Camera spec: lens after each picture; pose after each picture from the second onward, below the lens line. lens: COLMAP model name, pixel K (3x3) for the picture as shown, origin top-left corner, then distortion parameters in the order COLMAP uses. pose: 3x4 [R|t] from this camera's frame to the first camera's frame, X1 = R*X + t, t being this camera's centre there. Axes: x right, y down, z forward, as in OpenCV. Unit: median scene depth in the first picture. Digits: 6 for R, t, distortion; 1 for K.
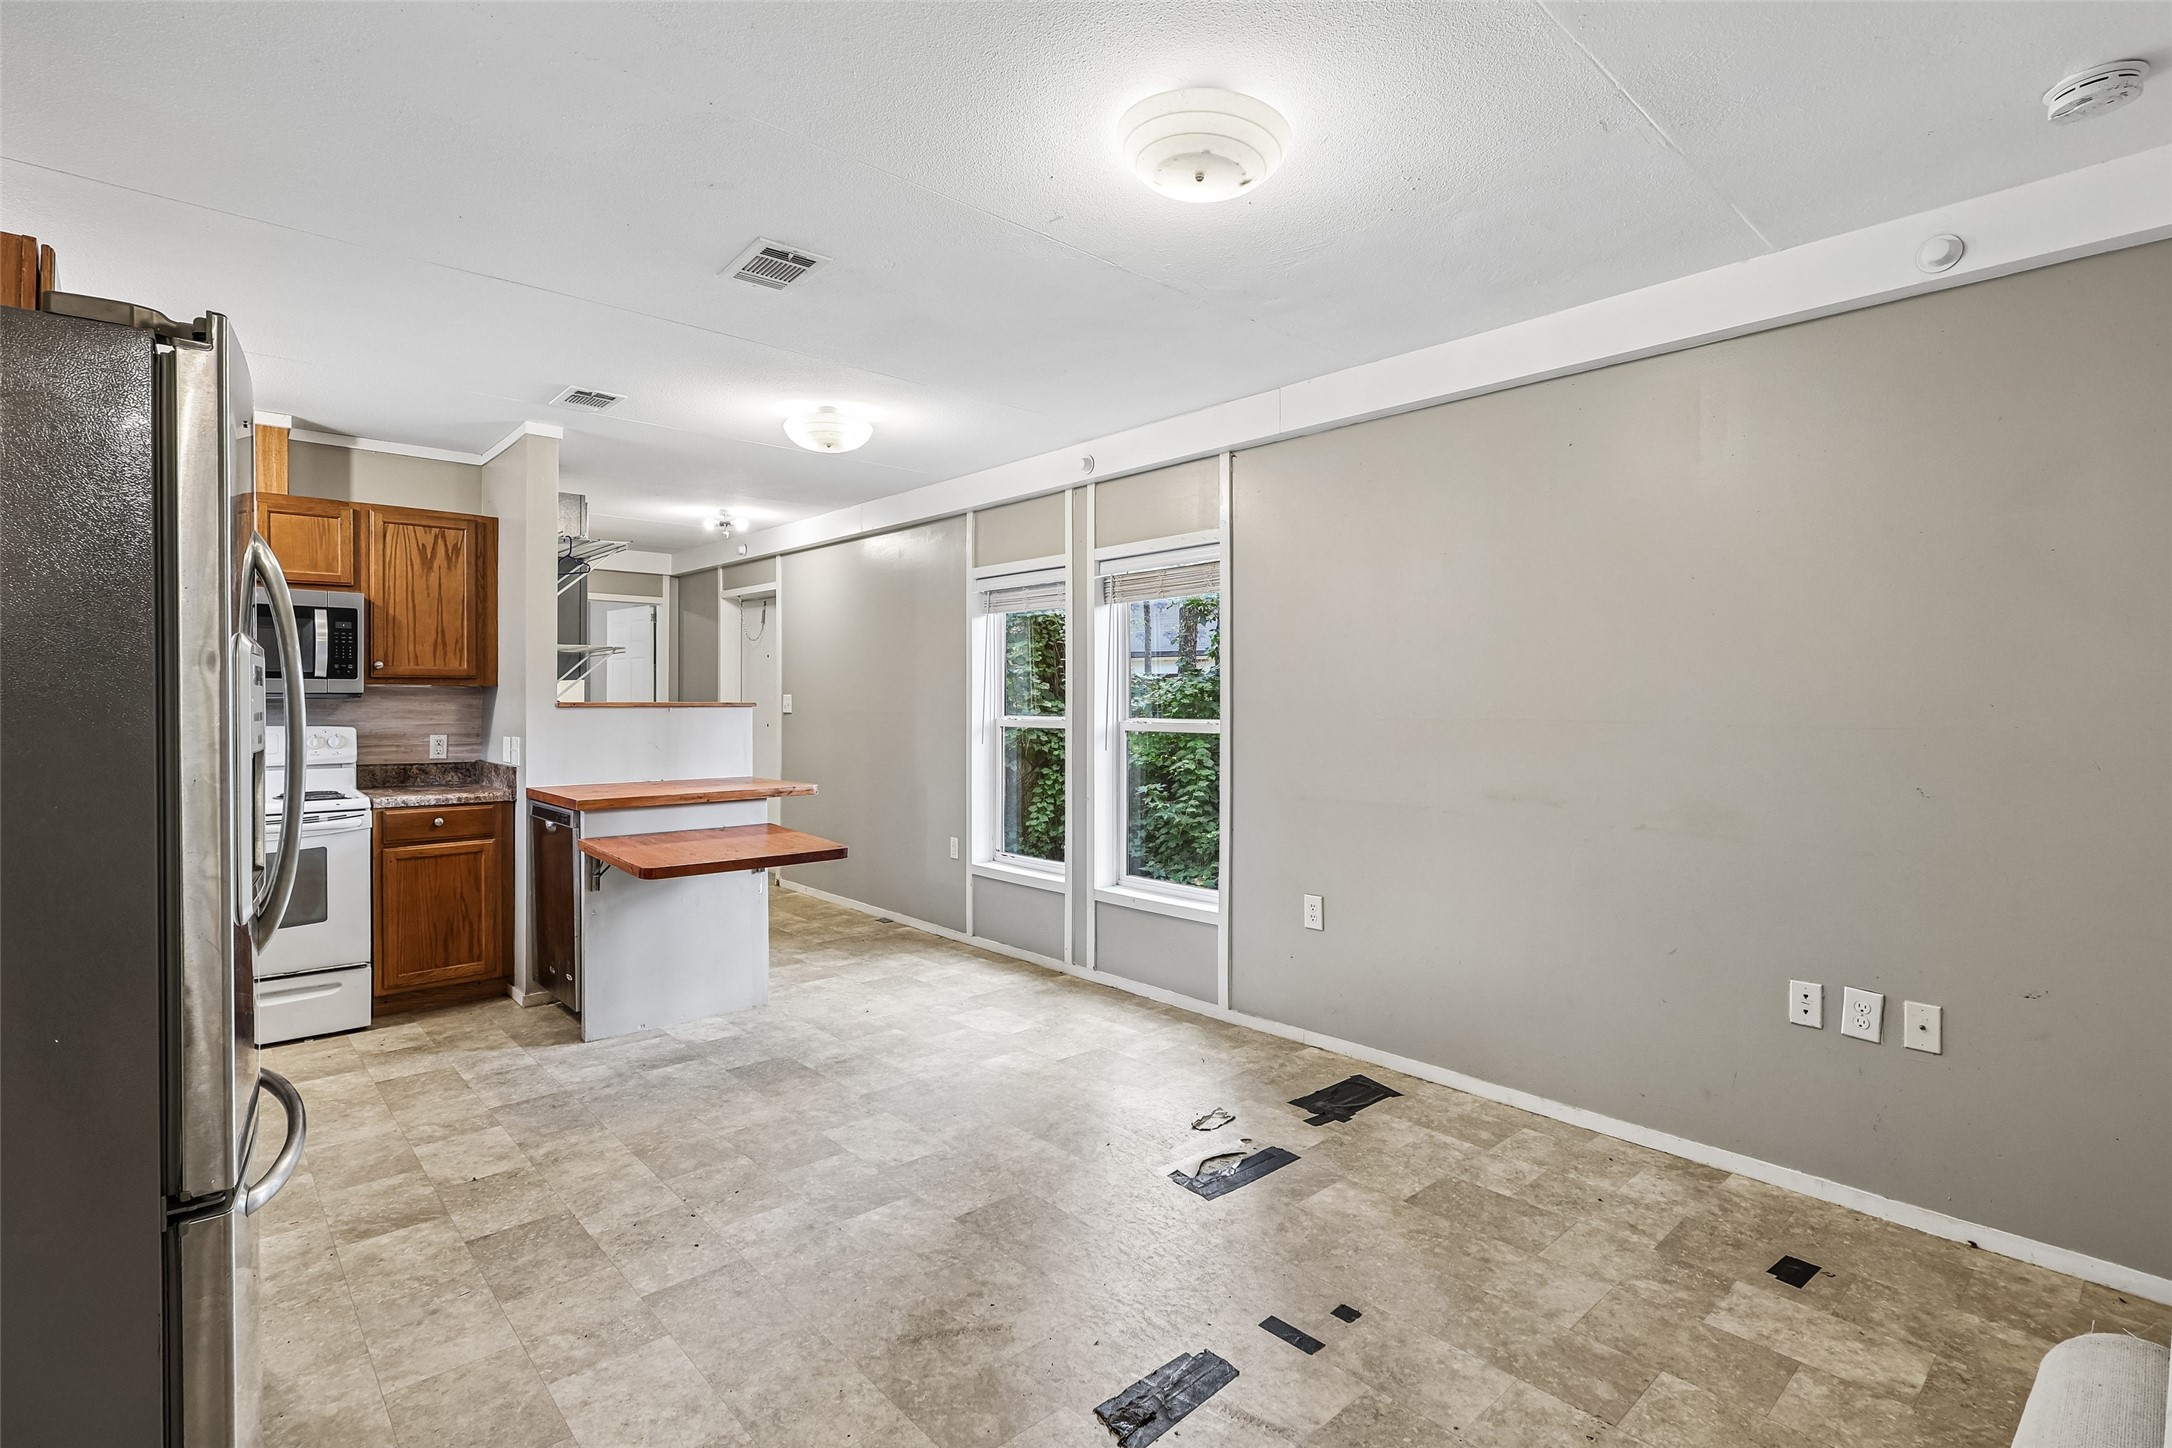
lens RADIAL K [[1019.2, 0, 1082.6], [0, 1019.2, 702.3], [0, 0, 1]] dist [-0.001989, 0.001635]
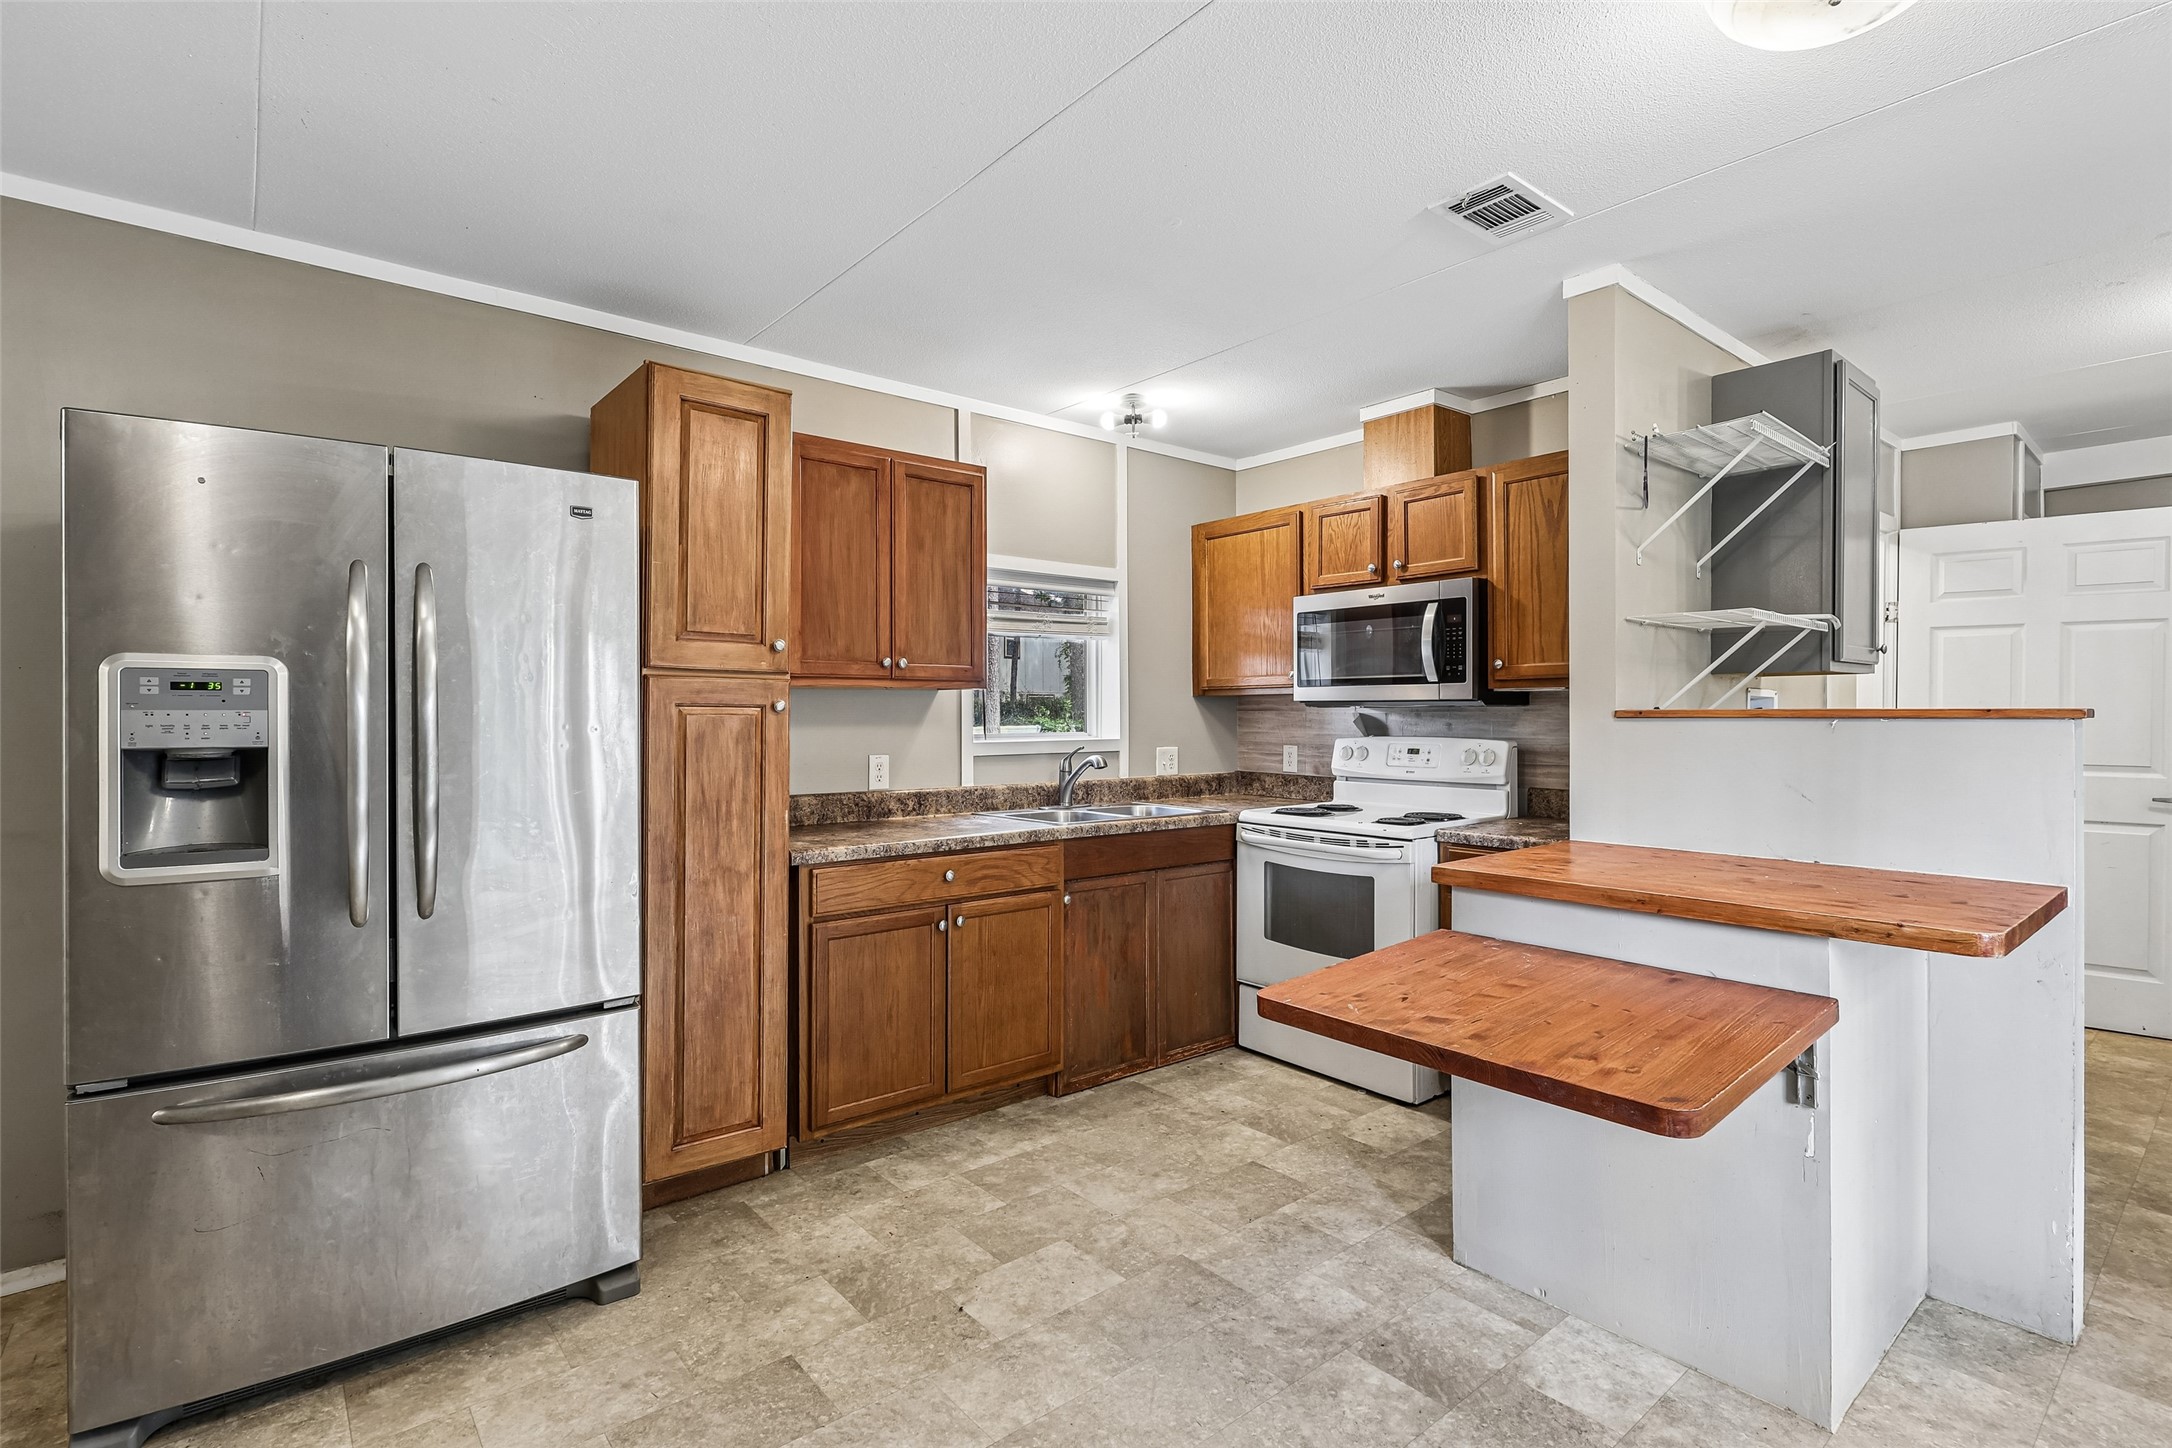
lens RADIAL K [[1019.2, 0, 1096.7], [0, 1019.2, 720.7], [0, 0, 1]] dist [-0.001989, 0.001635]
pose [[-0.039764, 0.005341, -0.999195, 0.133783], [-0.000343, 0.999986, 0.005359, 0.004151], [0.999209, 0.000556, -0.039761, 0.807002]]
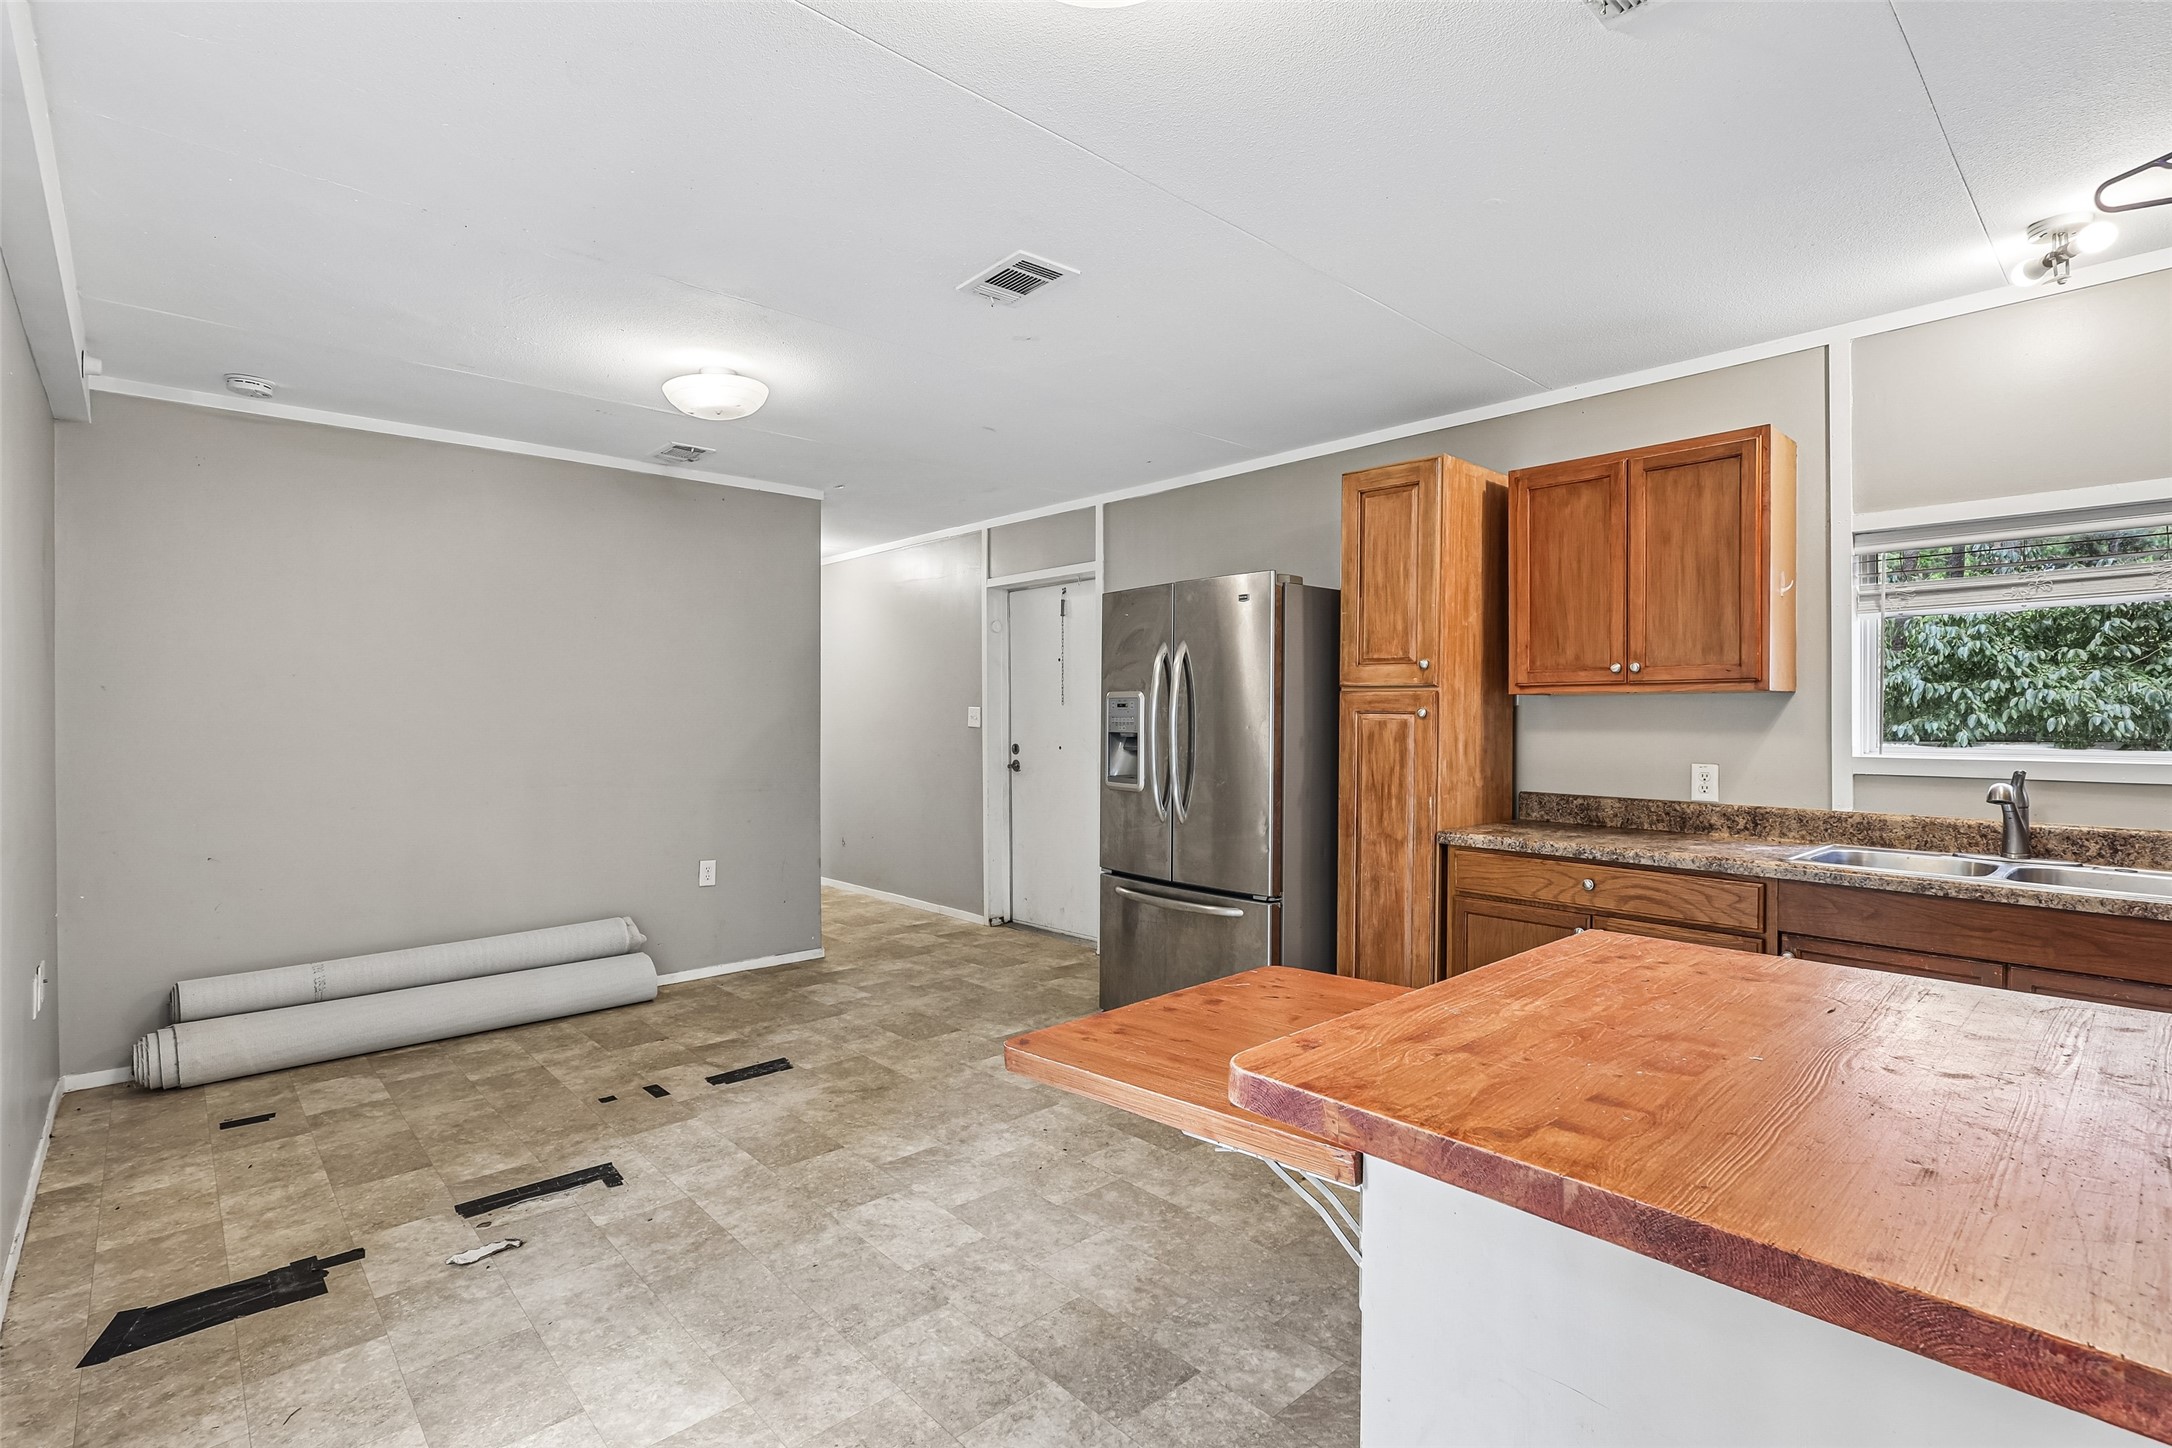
lens RADIAL K [[1019.2, 0, 1063.8], [0, 1019.2, 715.7], [0, 0, 1]] dist [-0.001989, 0.001635]
pose [[-0.999937, -0.003098, 0.010829, -0.259301], [-0.003076, 0.999993, 0.002092, -0.000166], [-0.010835, 0.002058, -0.999939, 1.439866]]
